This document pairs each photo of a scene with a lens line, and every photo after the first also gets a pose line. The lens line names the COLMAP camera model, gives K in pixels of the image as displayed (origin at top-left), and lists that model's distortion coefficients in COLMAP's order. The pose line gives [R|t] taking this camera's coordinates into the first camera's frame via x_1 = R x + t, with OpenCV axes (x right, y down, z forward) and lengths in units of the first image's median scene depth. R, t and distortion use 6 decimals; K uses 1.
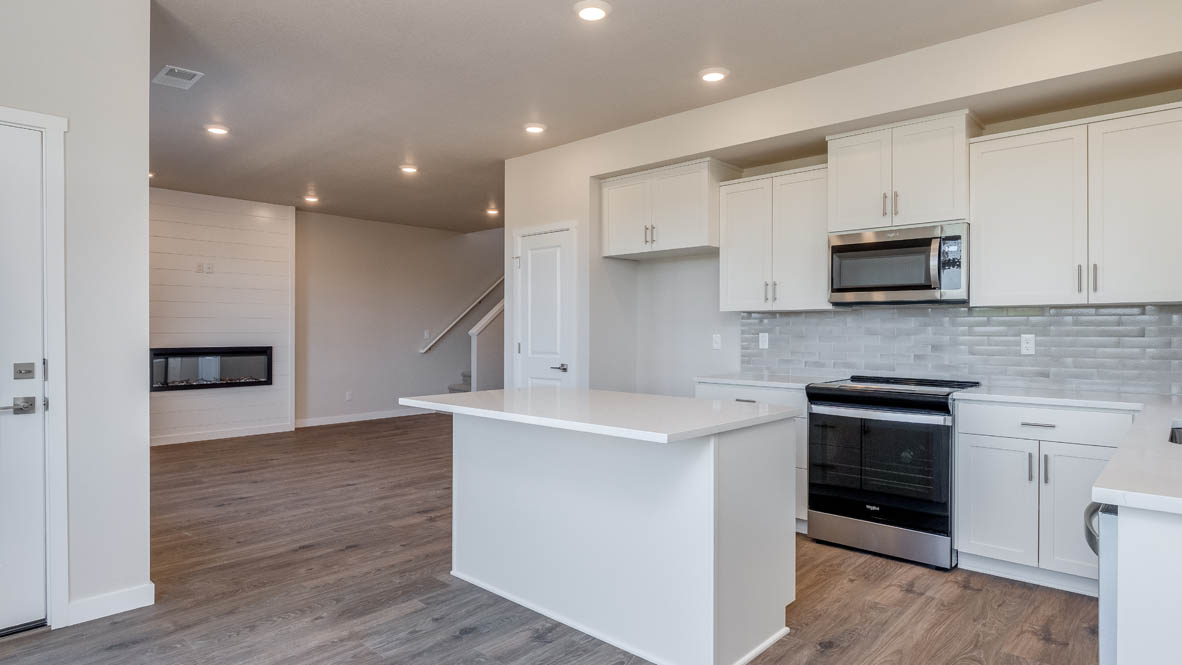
lens RADIAL K [[652.3, 0, 591.0], [0, 652.3, 333.3], [0, 0, 1]] dist [-0.002343, -0.001368]
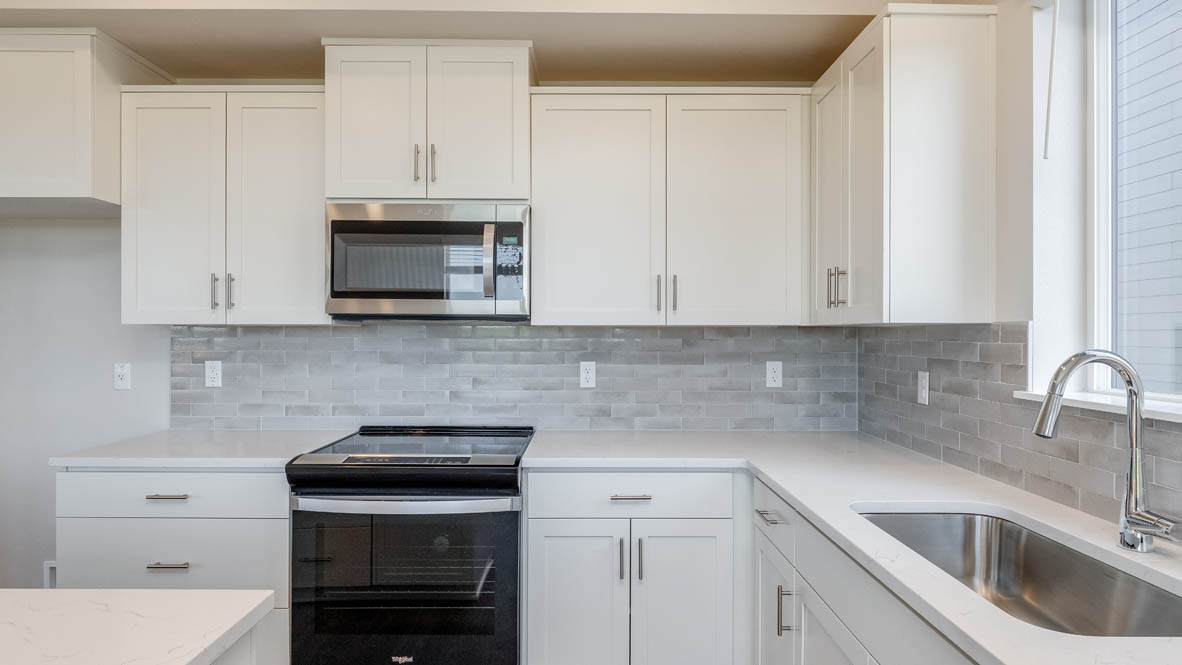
lens RADIAL K [[652.3, 0, 591.0], [0, 652.3, 333.3], [0, 0, 1]] dist [-0.002343, -0.001368]
pose [[0.732955, 0.001698, 0.680275, 0.135544], [0.002040, 0.999987, -0.004693, -0.026643], [-0.680274, 0.004828, 0.732942, 0.397270]]
